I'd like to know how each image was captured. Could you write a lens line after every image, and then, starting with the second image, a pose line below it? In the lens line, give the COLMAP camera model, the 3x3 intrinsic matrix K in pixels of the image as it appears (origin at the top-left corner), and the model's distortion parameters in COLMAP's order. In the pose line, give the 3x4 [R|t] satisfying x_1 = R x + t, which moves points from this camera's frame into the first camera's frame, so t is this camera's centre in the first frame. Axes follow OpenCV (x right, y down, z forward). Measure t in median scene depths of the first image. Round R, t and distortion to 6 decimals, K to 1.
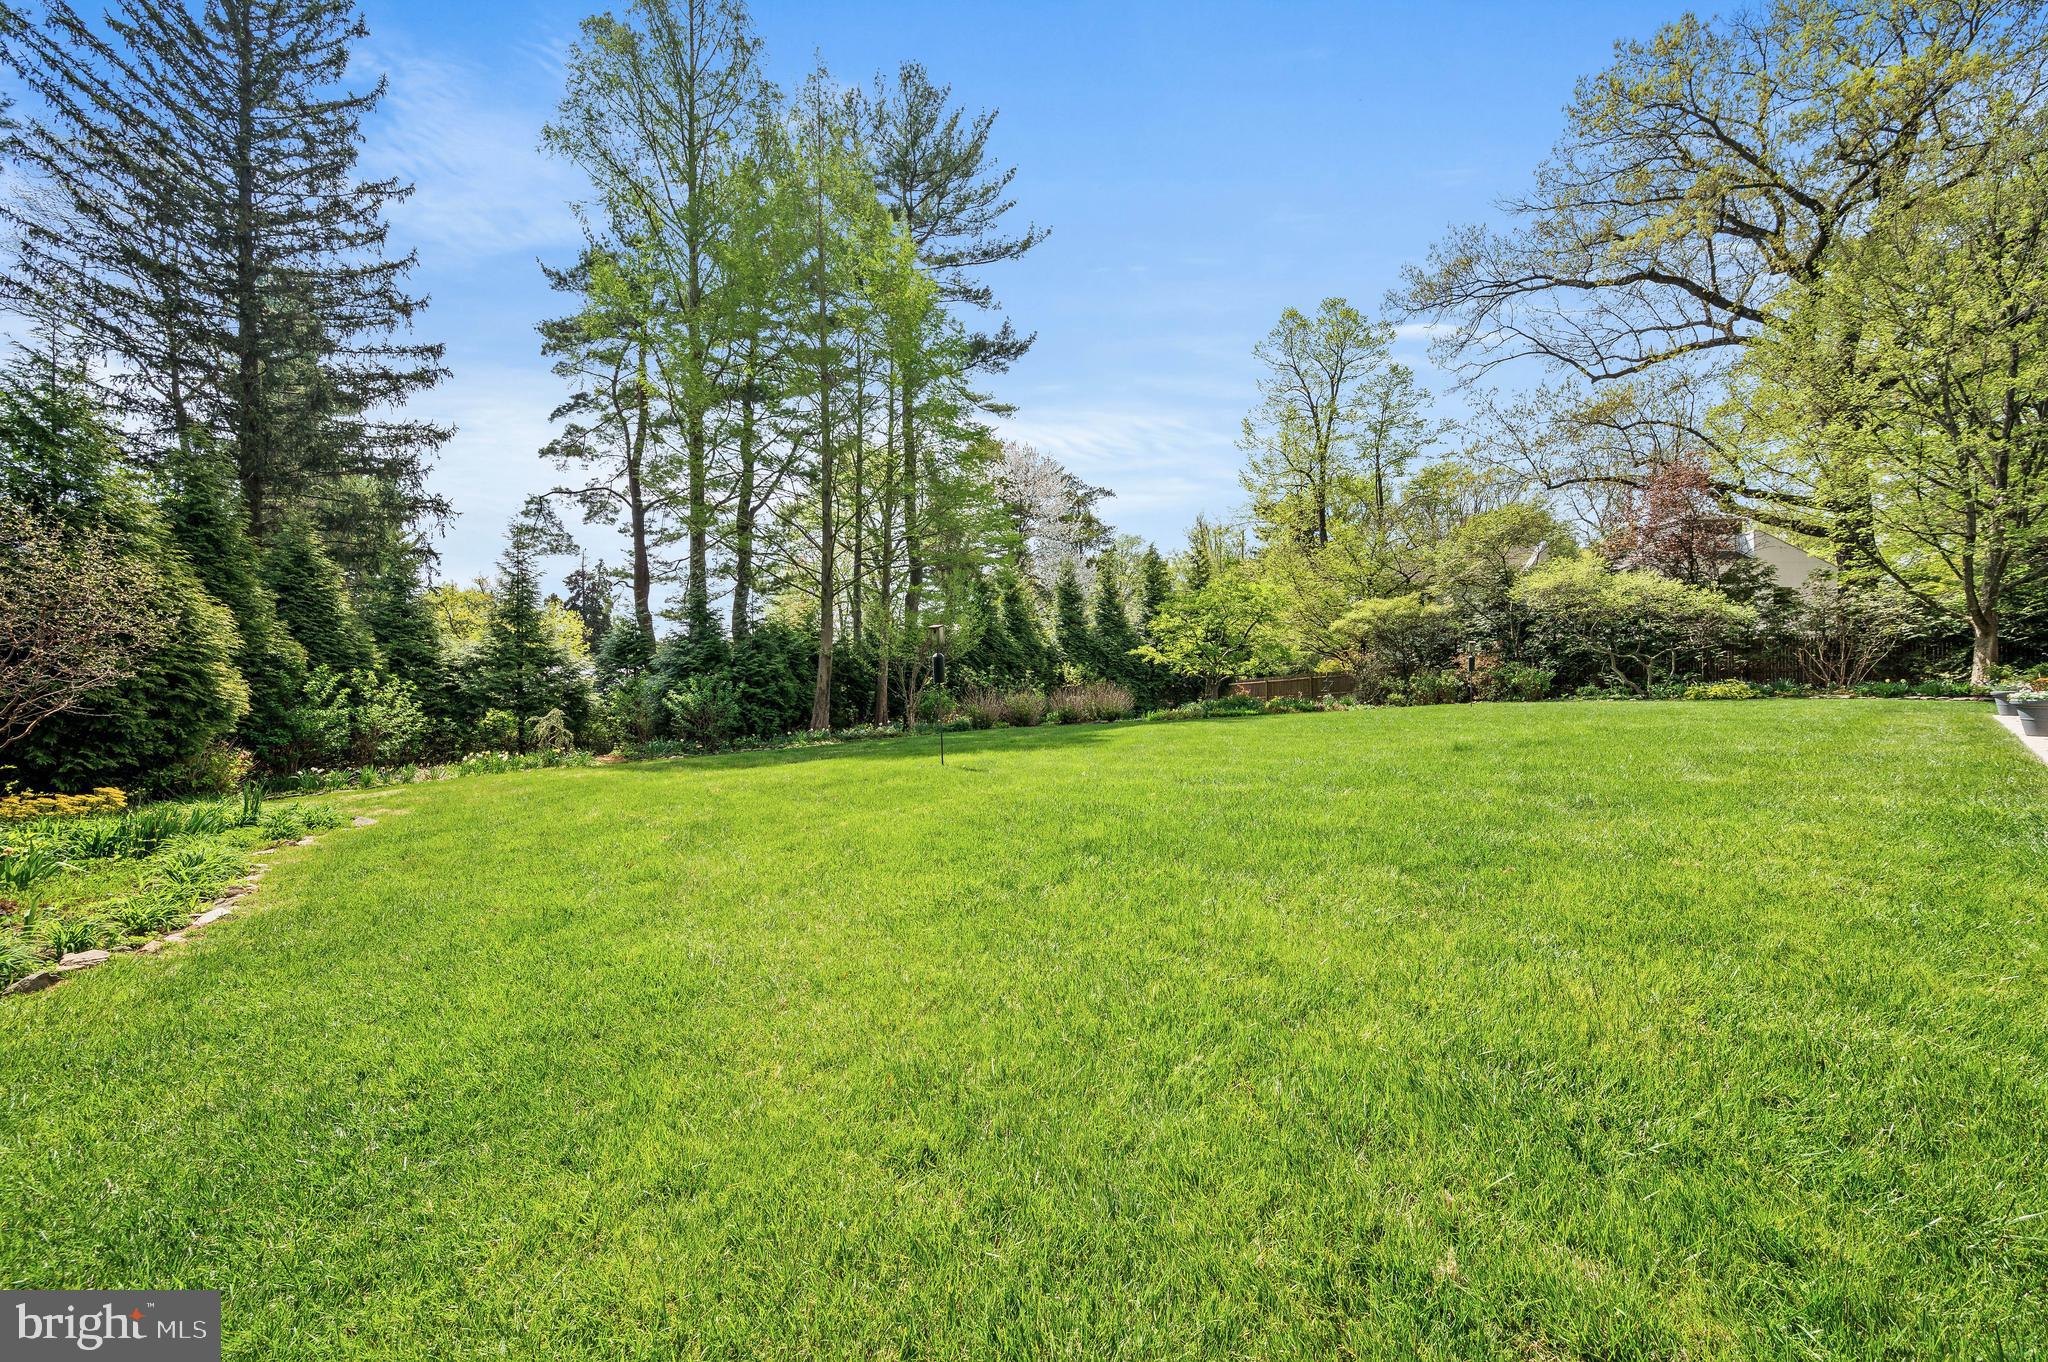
lens RADIAL K [[793.8, 0, 1026.9], [0, 793.8, 672.2], [0, 0, 1]] dist [-0.000957, -0.000675]
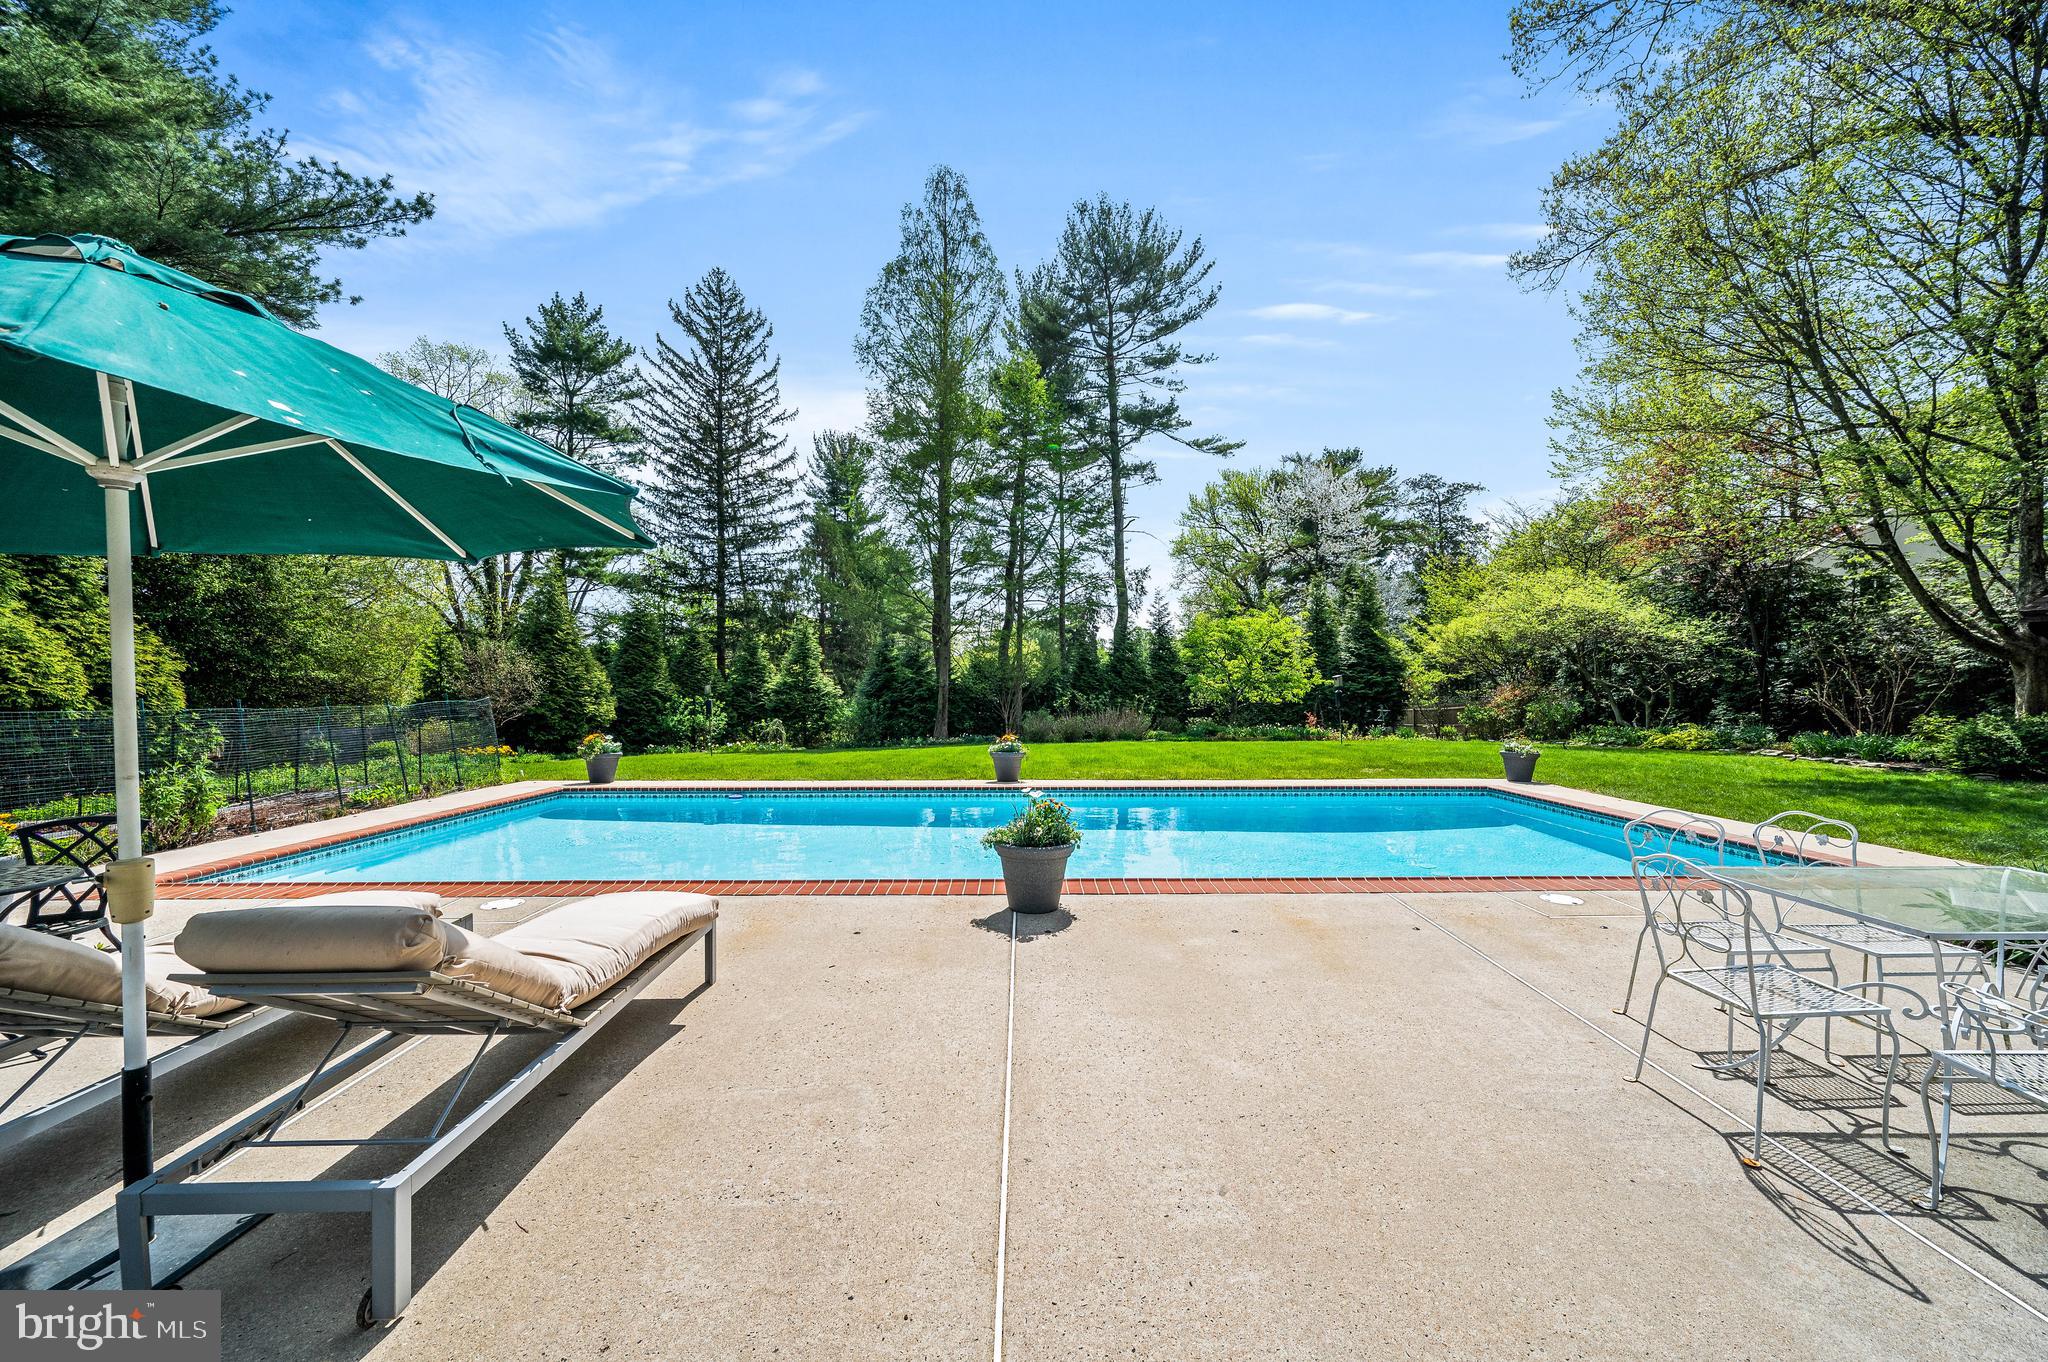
lens RADIAL K [[793.8, 0, 1037.9], [0, 793.8, 680.7], [0, 0, 1]] dist [-0.000957, -0.000675]
pose [[0.769884, -0.000932, -0.638183, 0.648372], [0.002644, 0.999995, 0.001729, -0.025897], [0.638178, -0.003019, 0.769883, 0.006154]]
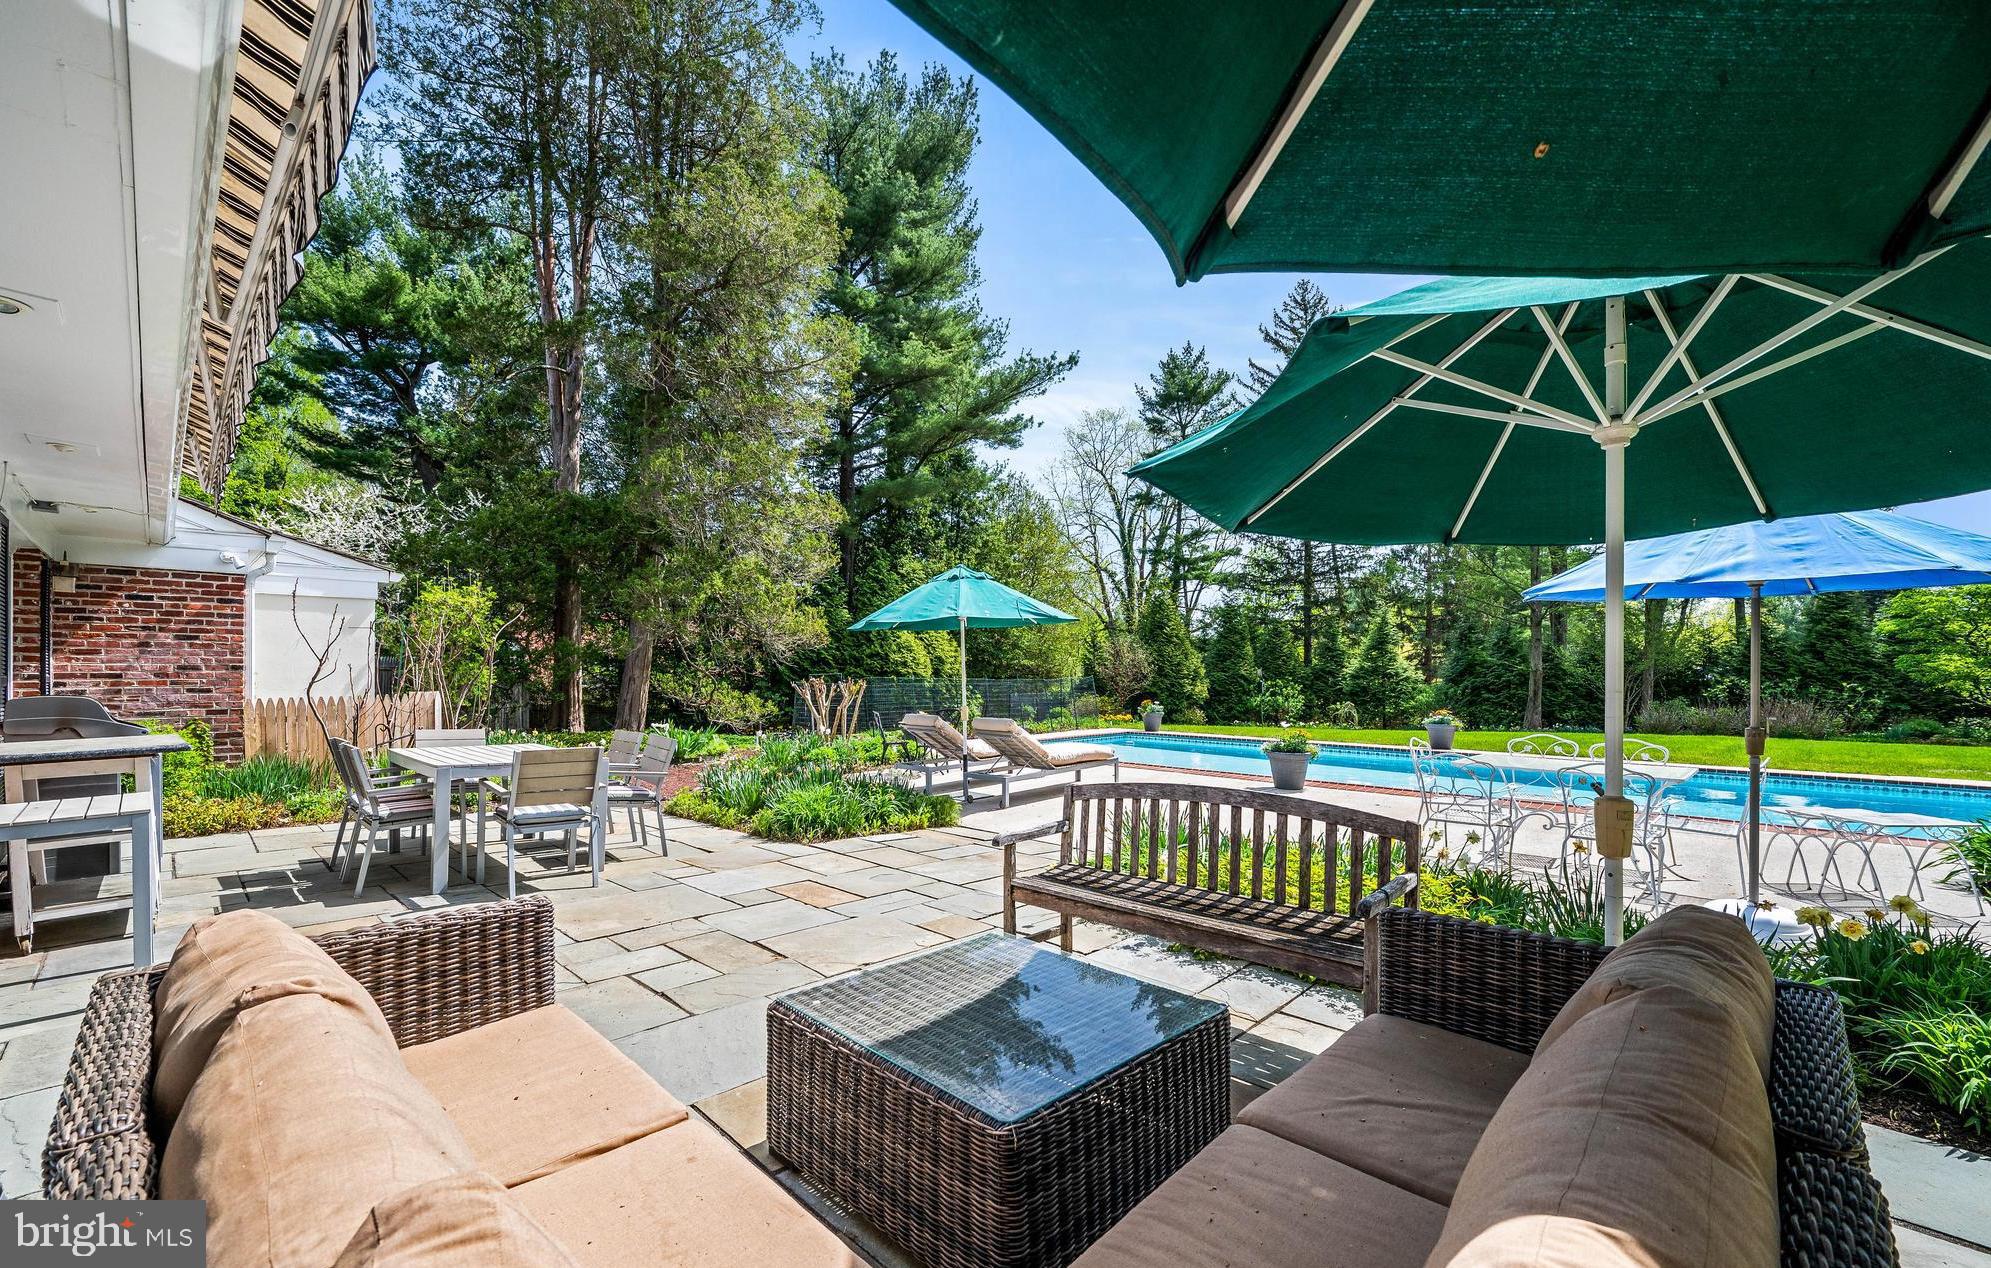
lens RADIAL K [[821.4, 0, 981.0], [0, 821.4, 667.9], [0, 0, 1]] dist [-0.000263, -0.000048]
pose [[0.081998, -0.000816, -0.996632, 0.829362], [0.006075, 0.999981, -0.000319, -0.024669], [0.996614, -0.006028, 0.082002, -0.013092]]
